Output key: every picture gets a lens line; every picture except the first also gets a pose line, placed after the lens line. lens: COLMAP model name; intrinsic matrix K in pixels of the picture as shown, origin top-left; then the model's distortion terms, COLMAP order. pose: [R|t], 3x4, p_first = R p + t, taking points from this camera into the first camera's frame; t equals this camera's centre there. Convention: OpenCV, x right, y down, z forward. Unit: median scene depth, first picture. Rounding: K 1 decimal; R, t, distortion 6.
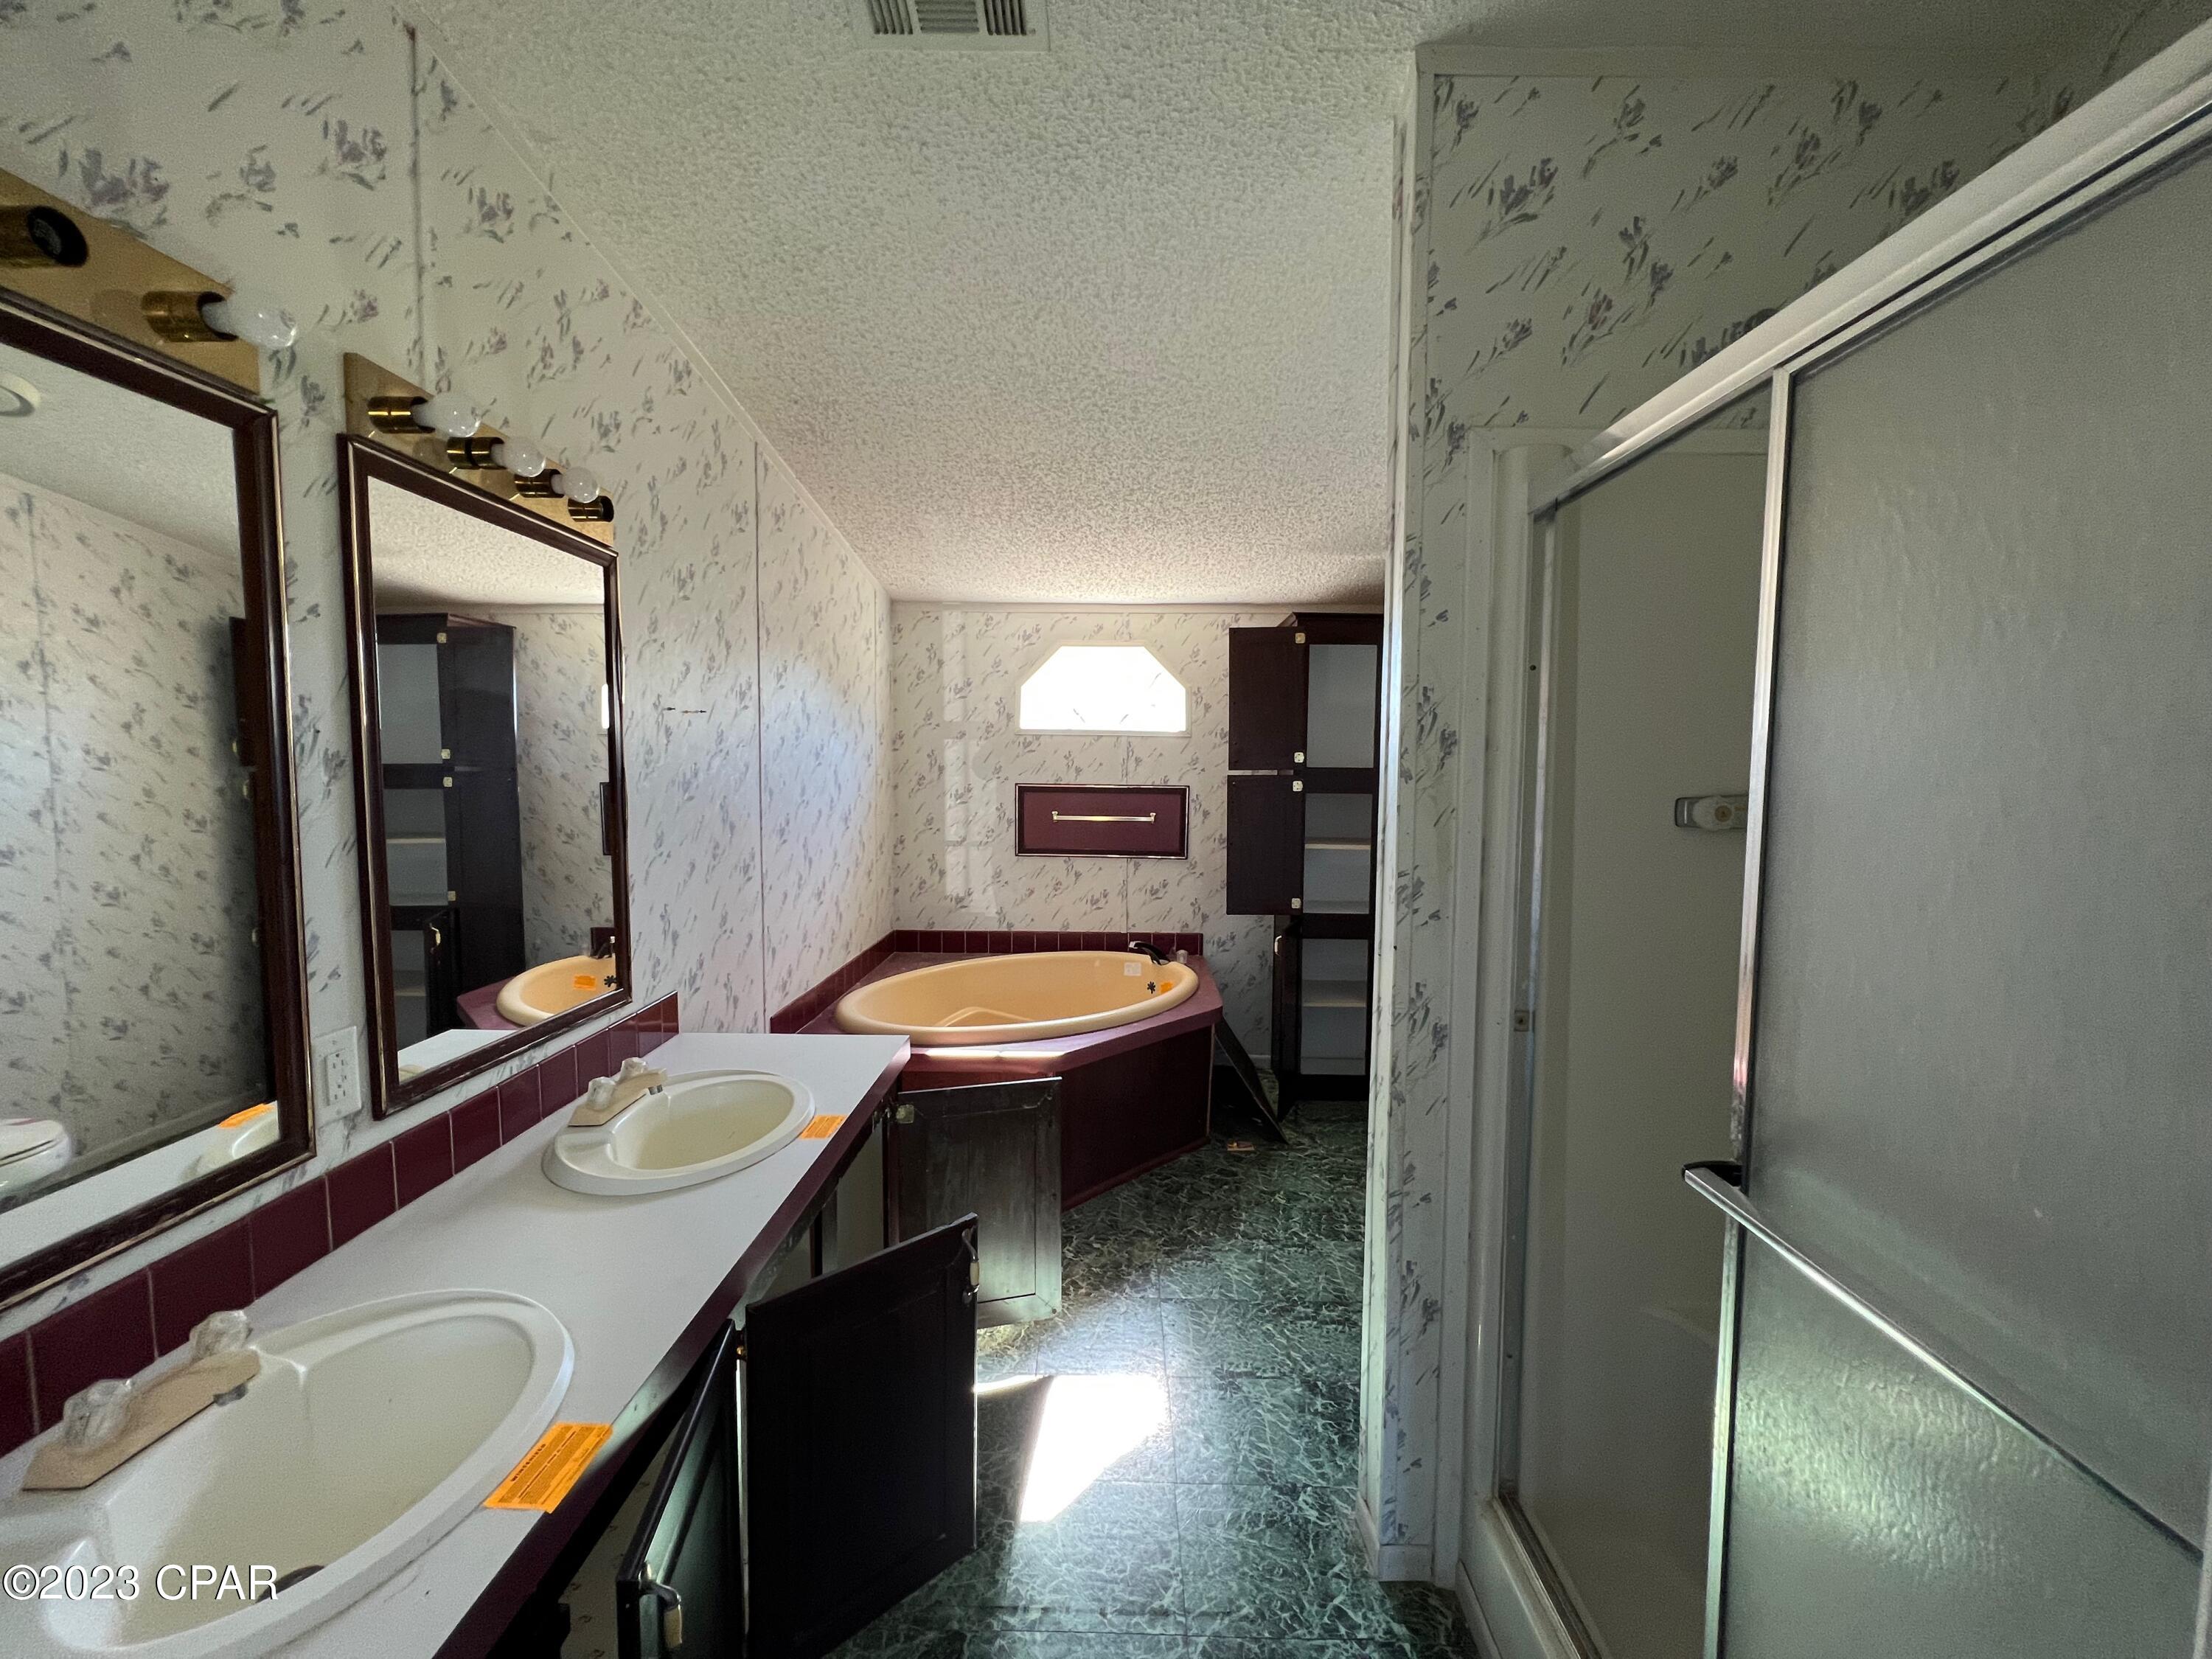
lens RADIAL K [[890.3, 0, 1102.1], [0, 890.3, 825.4], [0, 0, 1]] dist [-0.001311, 0.000238]
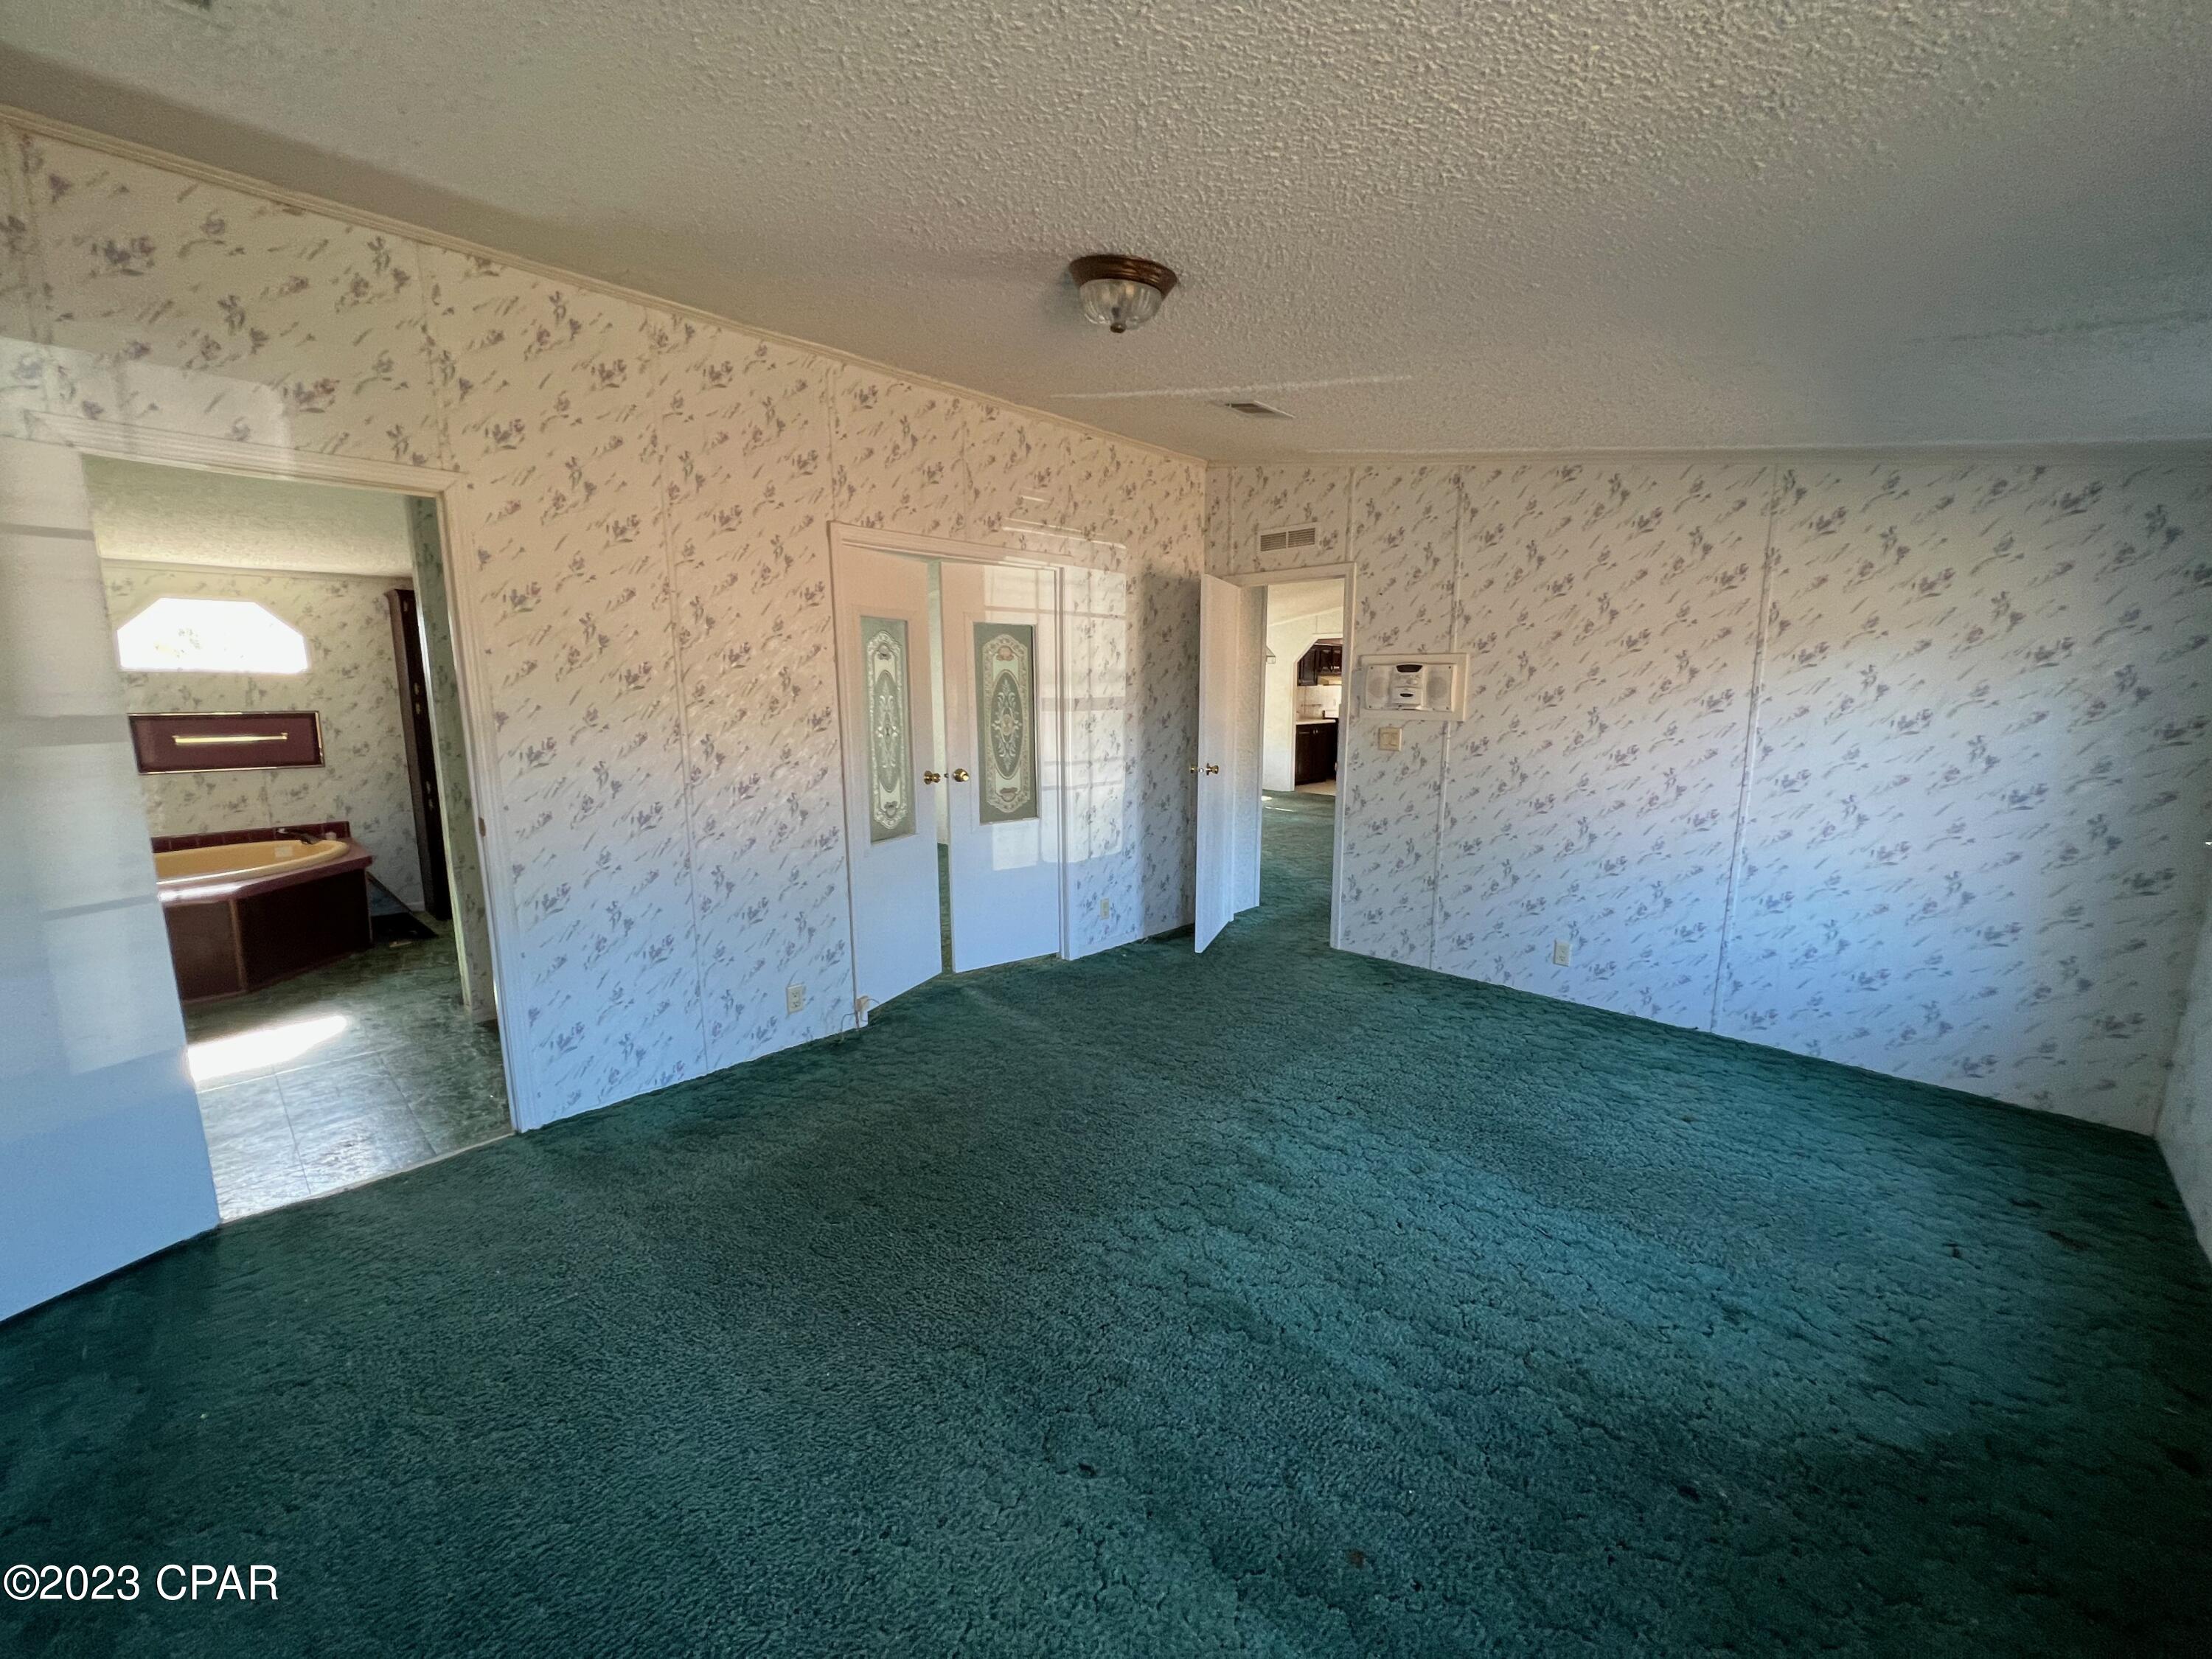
lens RADIAL K [[890.4, 0, 1104.9], [0, 890.4, 819.3], [0, 0, 1]] dist [-0.001175, -0.000093]
pose [[0.675982, -0.121579, 0.726819, -0.115411], [0.056413, 0.991940, 0.113460, 0.039230], [-0.734755, -0.035695, 0.677392, -0.951970]]
